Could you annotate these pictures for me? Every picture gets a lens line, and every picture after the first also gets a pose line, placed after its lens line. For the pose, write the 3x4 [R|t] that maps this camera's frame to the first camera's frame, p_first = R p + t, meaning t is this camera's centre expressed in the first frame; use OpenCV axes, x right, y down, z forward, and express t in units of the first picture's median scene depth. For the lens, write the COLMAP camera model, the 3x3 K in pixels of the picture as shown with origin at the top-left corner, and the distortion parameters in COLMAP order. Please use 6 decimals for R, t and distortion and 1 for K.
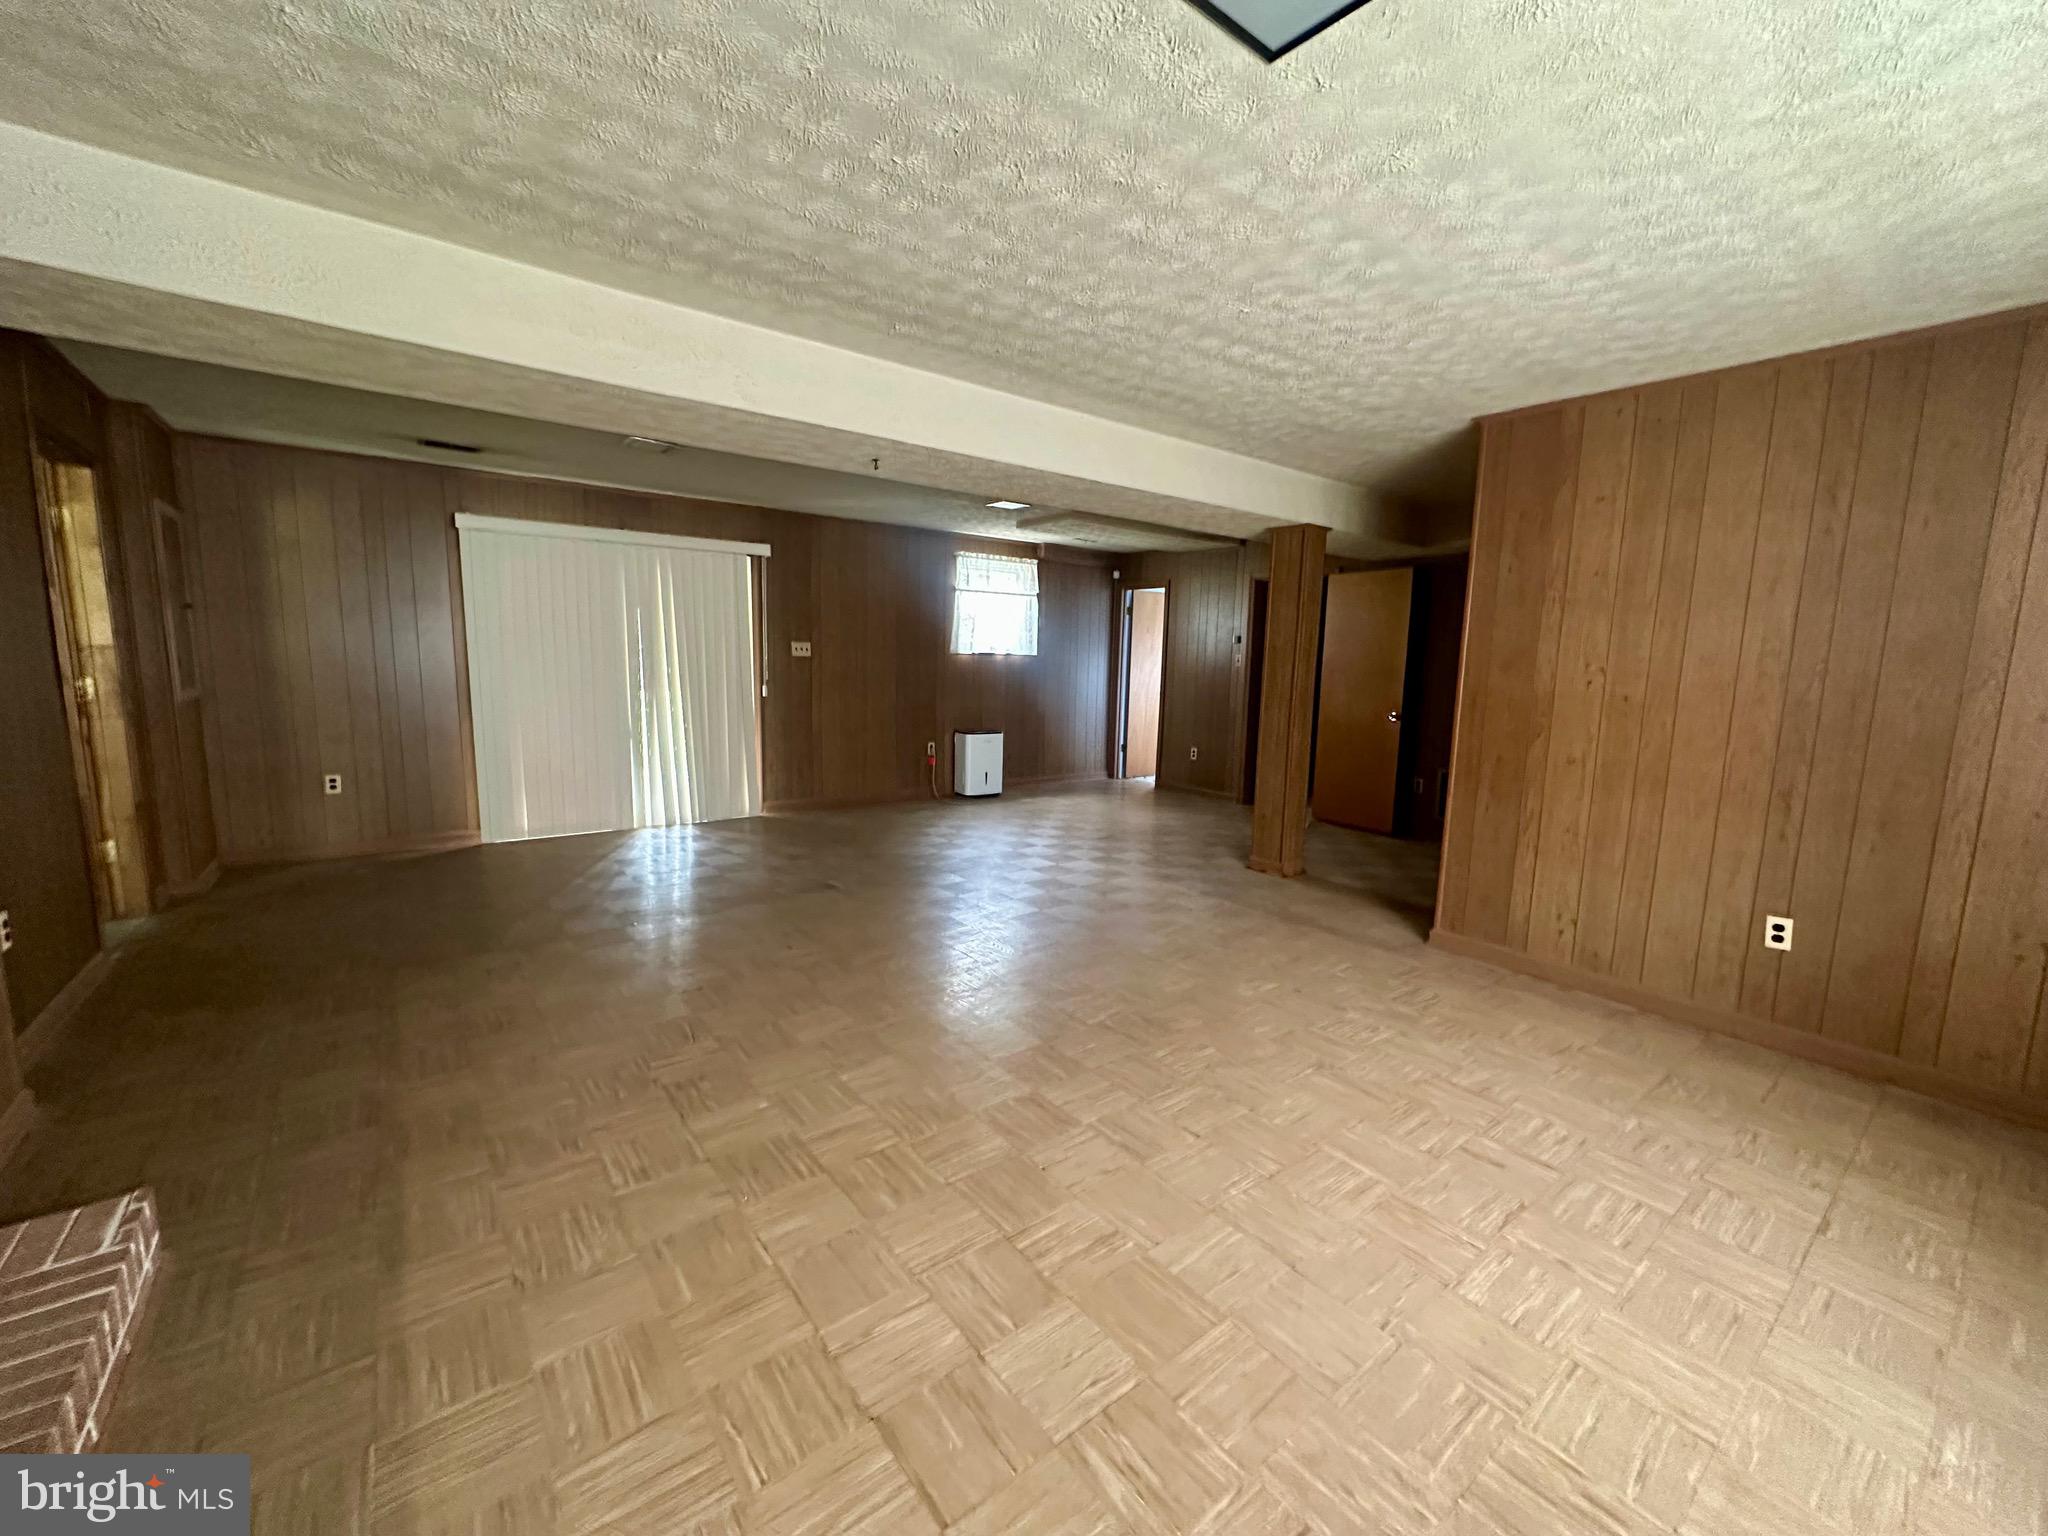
lens RADIAL K [[813.5, 0, 1031.0], [0, 813.5, 766.9], [0, 0, 1]] dist [-0.002404, -0.000379]
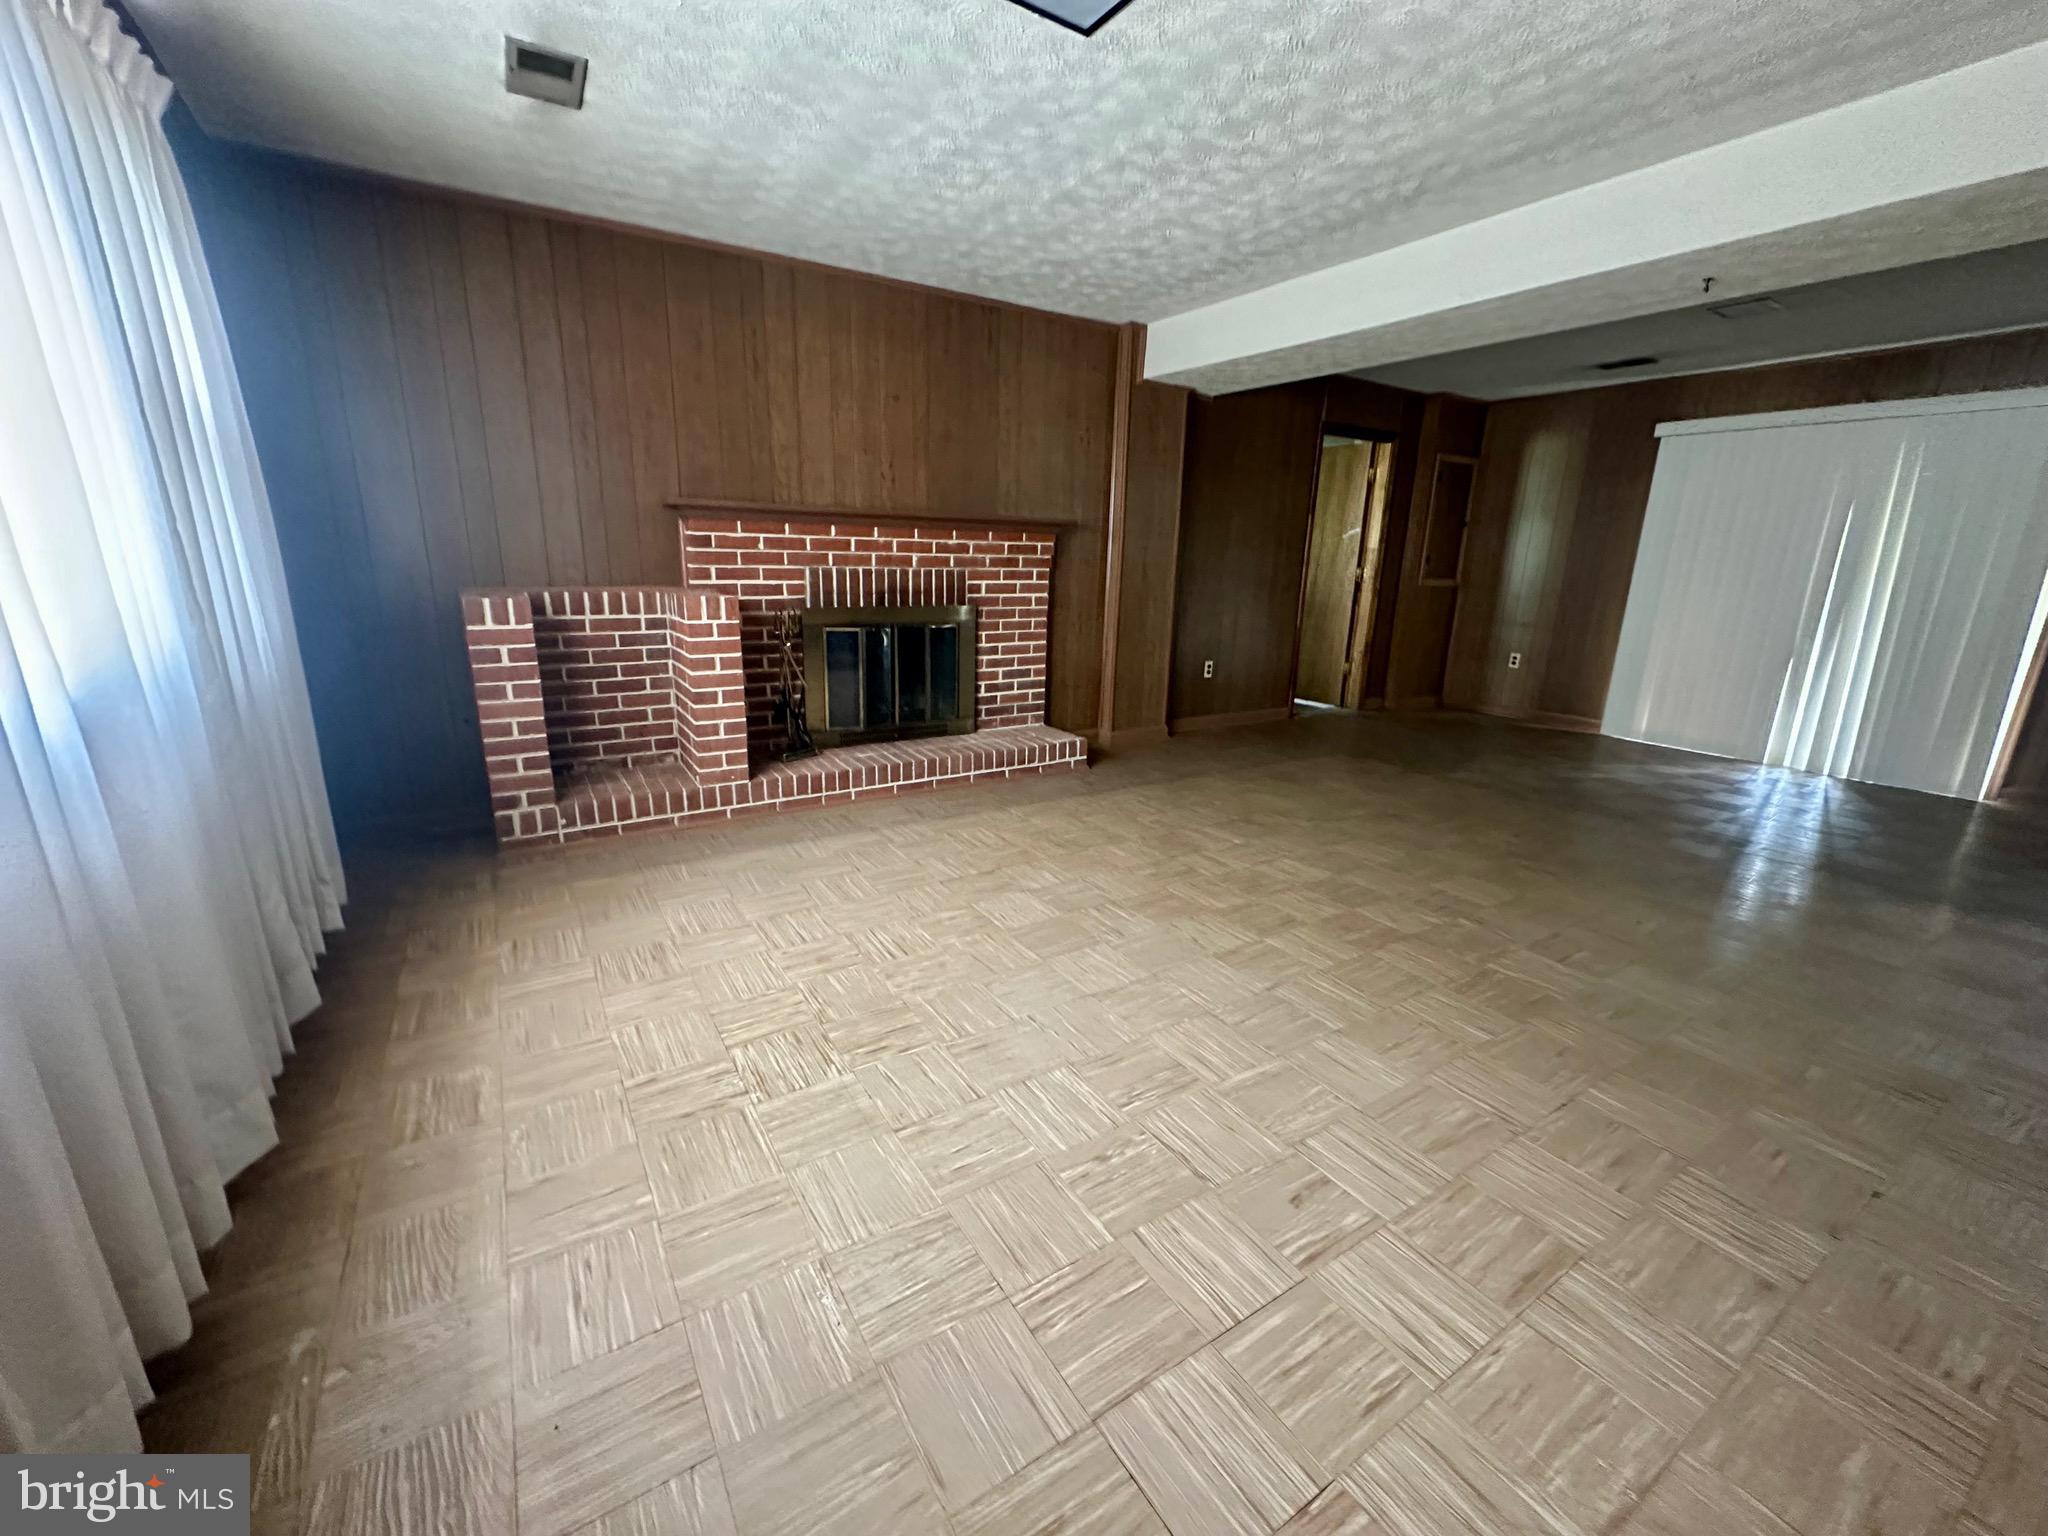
lens RADIAL K [[813.5, 0, 1030.4], [0, 813.5, 774.8], [0, 0, 1]] dist [-0.002404, -0.000379]
pose [[-0.088964, 0.236958, -0.967438, 1.173509], [-0.160943, 0.955106, 0.248737, -0.005595], [0.982946, 0.177831, -0.046833, 0.725378]]
